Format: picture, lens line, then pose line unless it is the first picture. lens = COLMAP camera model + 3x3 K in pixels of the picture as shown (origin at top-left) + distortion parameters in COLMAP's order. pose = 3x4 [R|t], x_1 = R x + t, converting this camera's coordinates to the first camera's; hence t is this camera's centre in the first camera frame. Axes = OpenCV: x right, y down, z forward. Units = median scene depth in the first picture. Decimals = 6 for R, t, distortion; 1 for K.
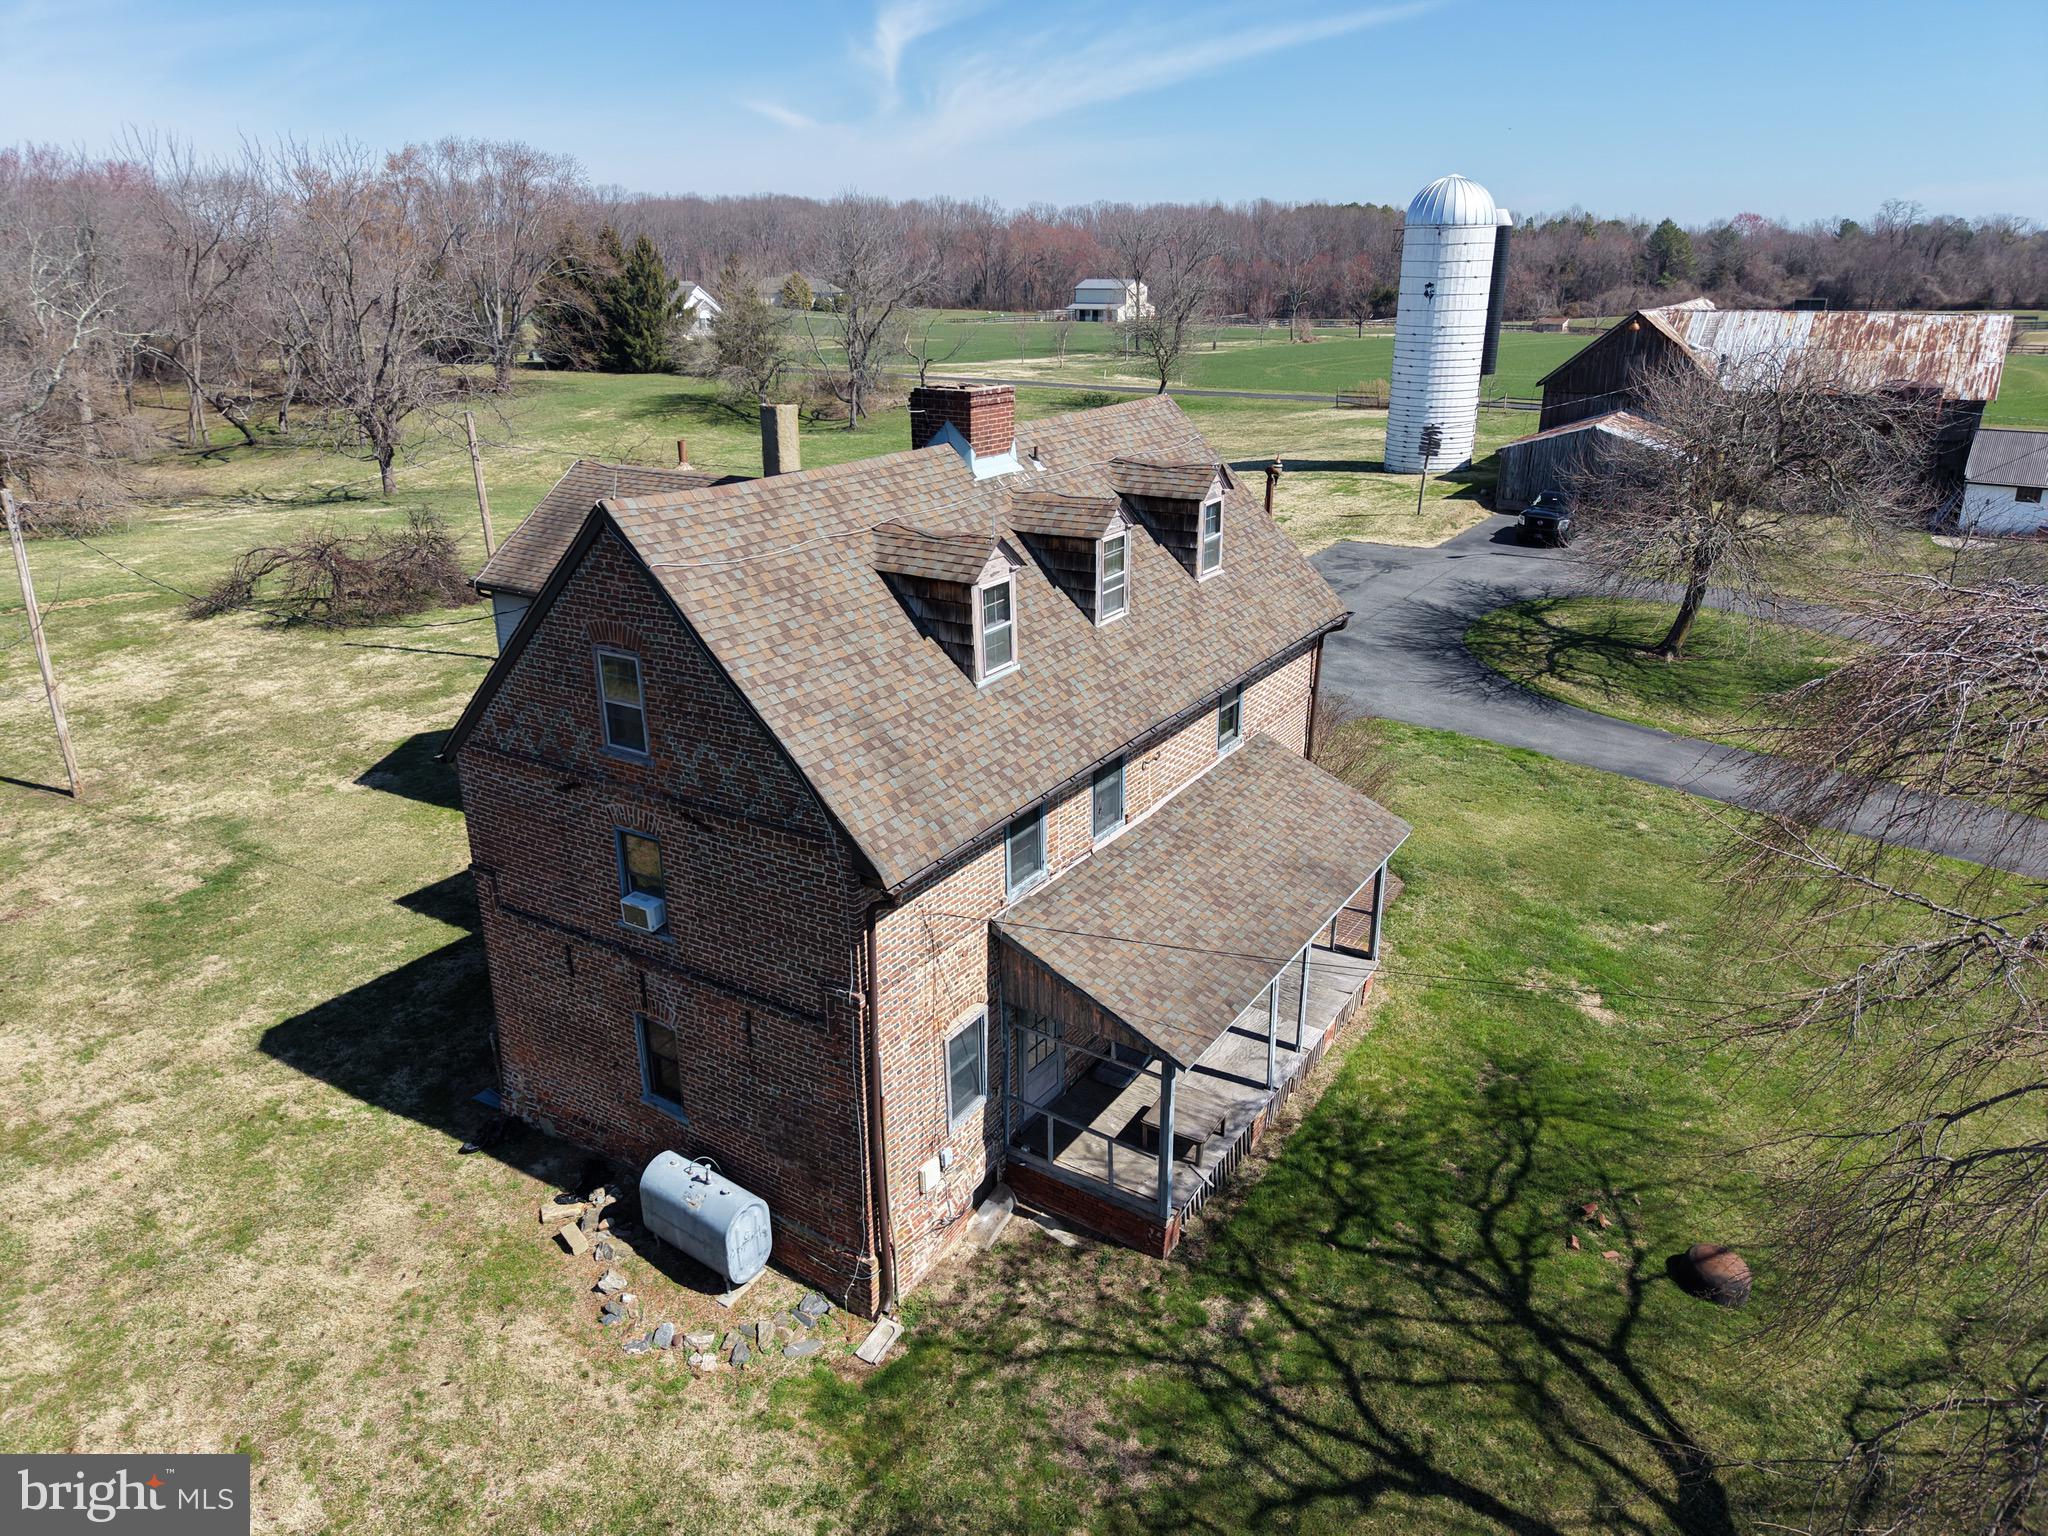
lens RADIAL K [[1362.7, 0, 1019.7], [0, 1362.7, 771.0], [0, 0, 1]] dist [0.036612, -0.046725]
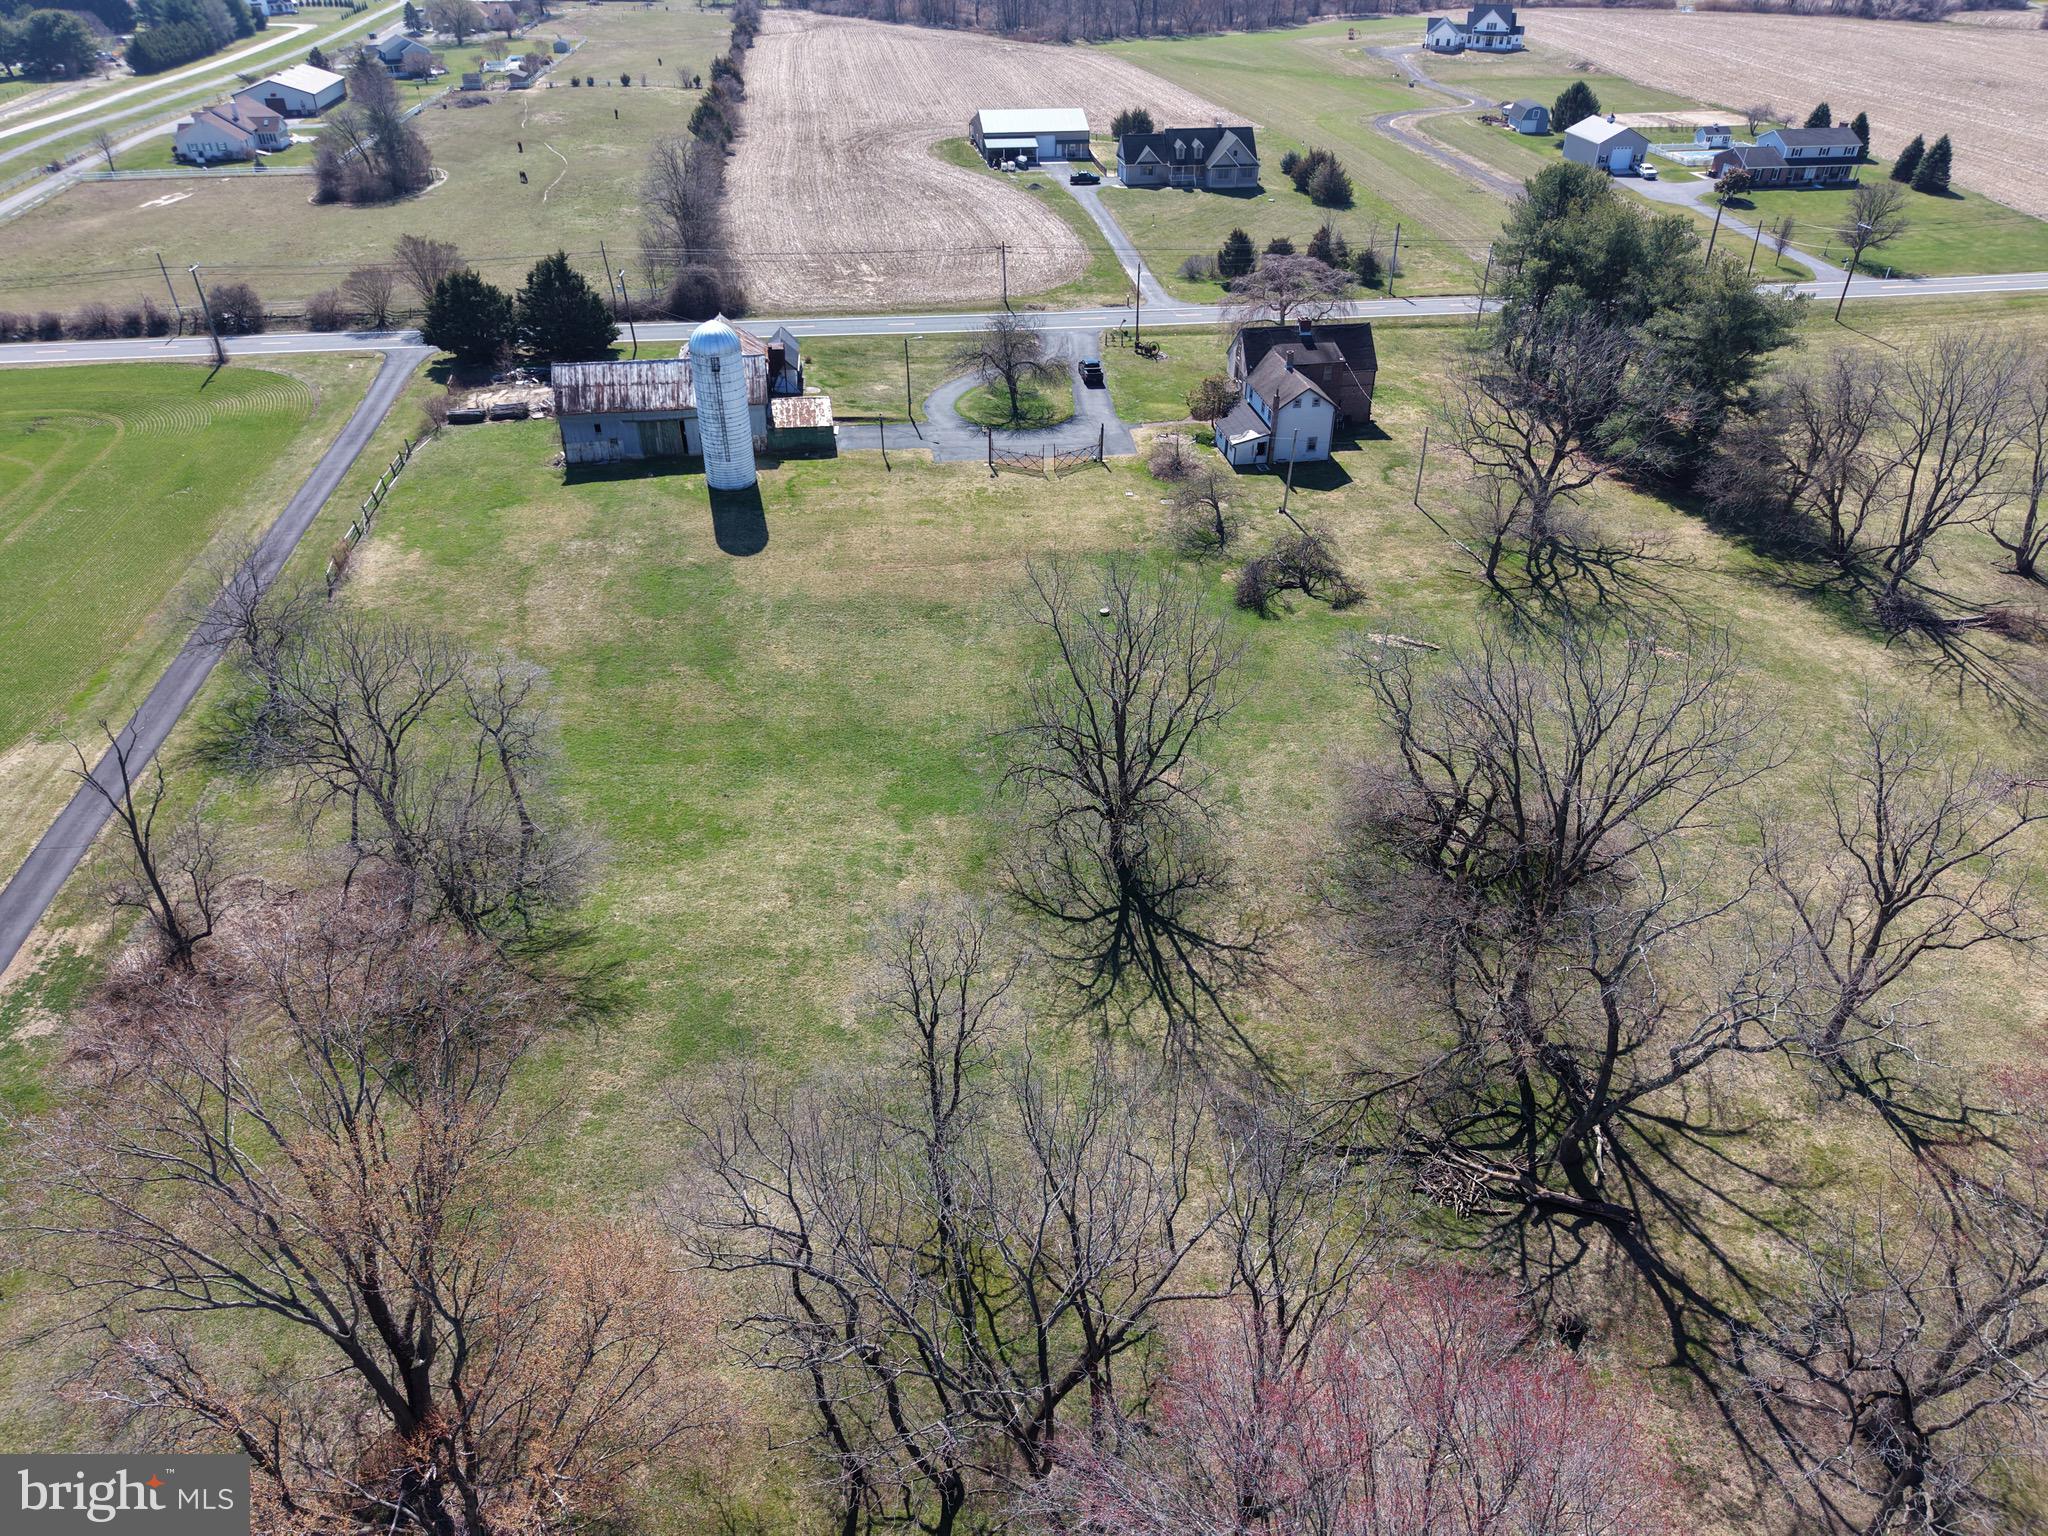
lens RADIAL K [[1362.7, 0, 1019.7], [0, 1362.7, 771.0], [0, 0, 1]] dist [0.036612, -0.046725]
pose [[-0.670862, -0.415492, 0.614256, -4.247318], [0.264026, 0.640209, 0.721403, -4.161584], [-0.692990, 0.646142, -0.319791, 5.659829]]
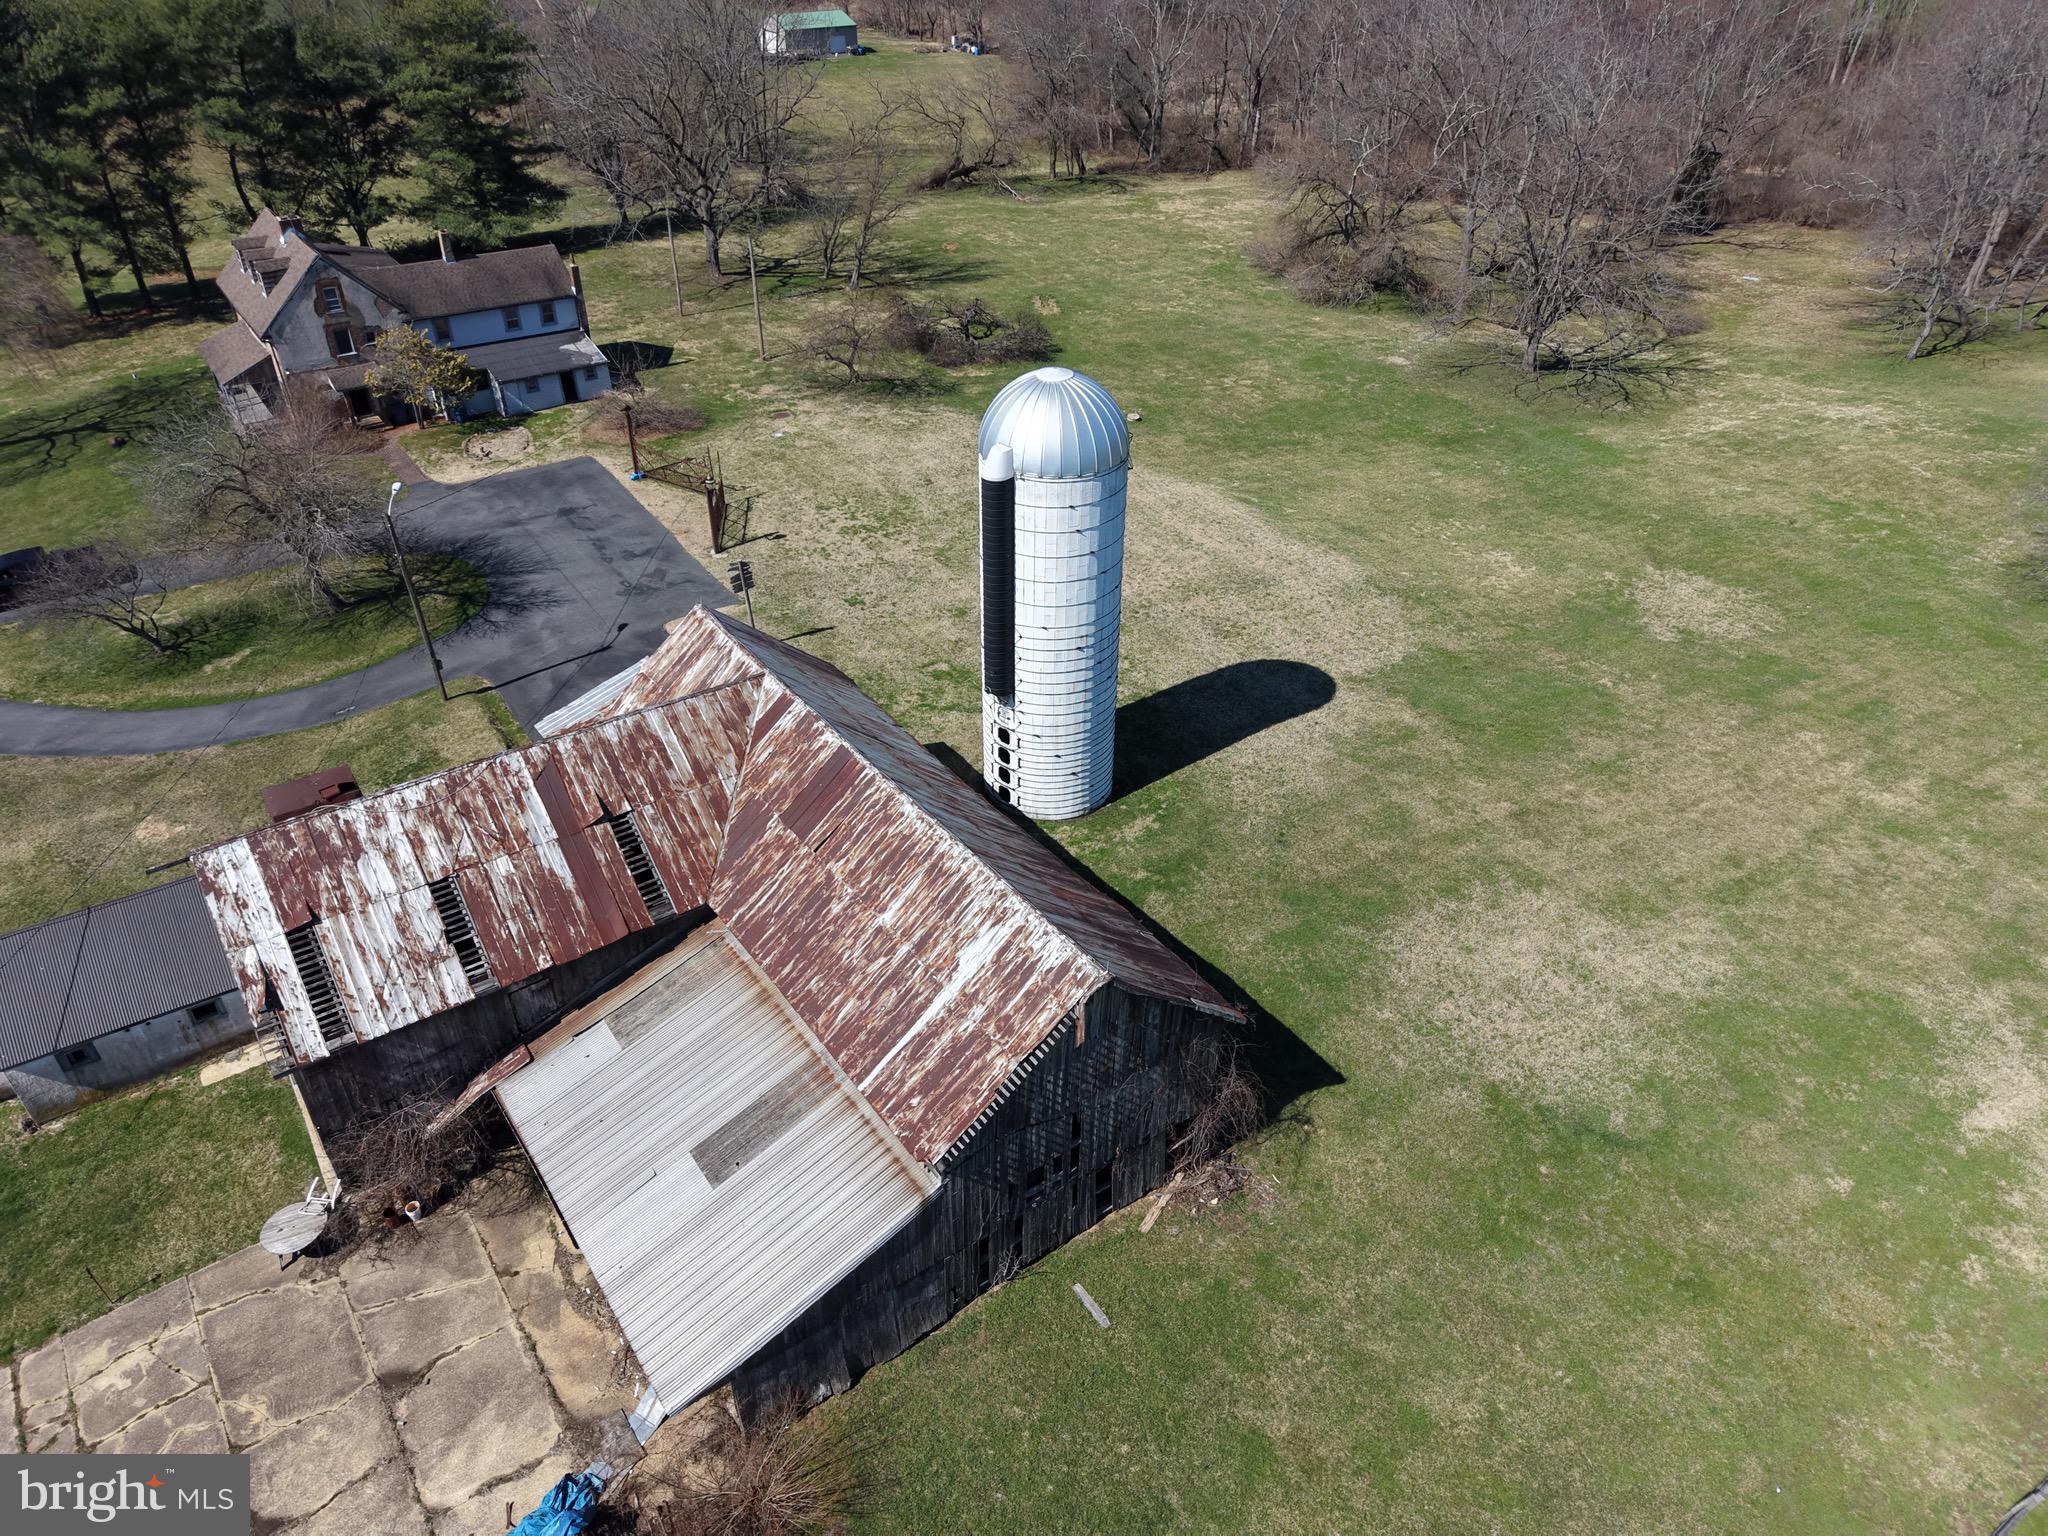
lens RADIAL K [[1362.7, 0, 1019.7], [0, 1362.7, 771.0], [0, 0, 1]] dist [0.036612, -0.046725]
pose [[-0.373660, 0.533049, -0.759103, 2.891118], [-0.326069, 0.690663, 0.645494, -2.333540], [0.868365, 0.488715, -0.084263, 3.830148]]
